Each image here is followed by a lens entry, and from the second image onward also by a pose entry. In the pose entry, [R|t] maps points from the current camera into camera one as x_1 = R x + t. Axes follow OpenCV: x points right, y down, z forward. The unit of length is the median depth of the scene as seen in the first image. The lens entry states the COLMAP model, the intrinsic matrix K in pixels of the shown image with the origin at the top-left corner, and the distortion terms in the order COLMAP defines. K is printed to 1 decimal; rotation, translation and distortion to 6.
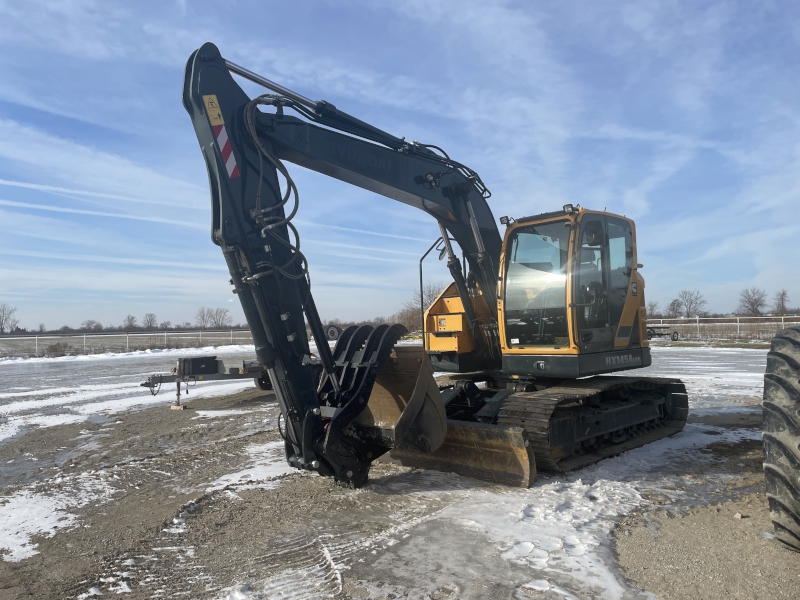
lens RADIAL K [[606.1, 0, 400.0], [0, 606.1, 300.0], [0, 0, 1]] dist [0.034952, 0.002897]
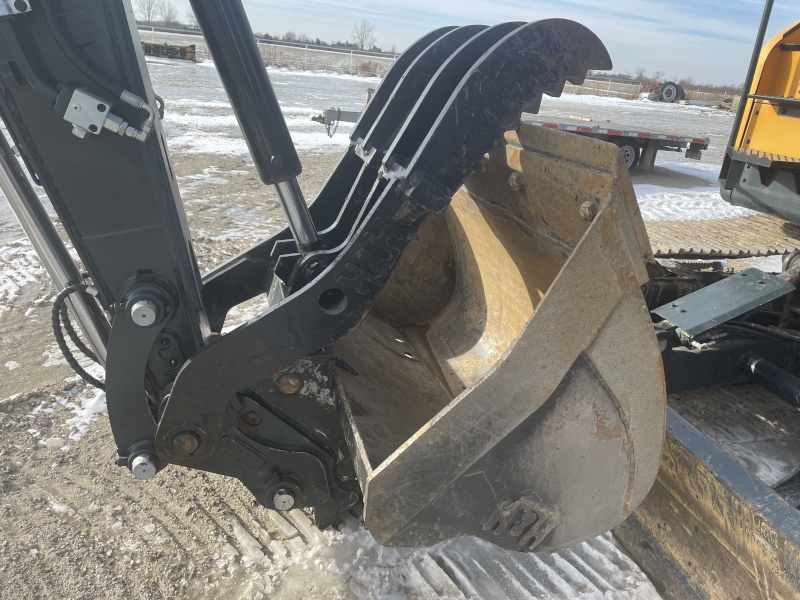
lens RADIAL K [[606.1, 0, 400.0], [0, 606.1, 300.0], [0, 0, 1]] dist [0.034952, 0.002897]
pose [[0.858251, 0.291525, -0.422395, 0.037583], [-0.104014, 0.904736, 0.413079, 0.023250], [0.502579, -0.310591, 0.806813, 0.391354]]
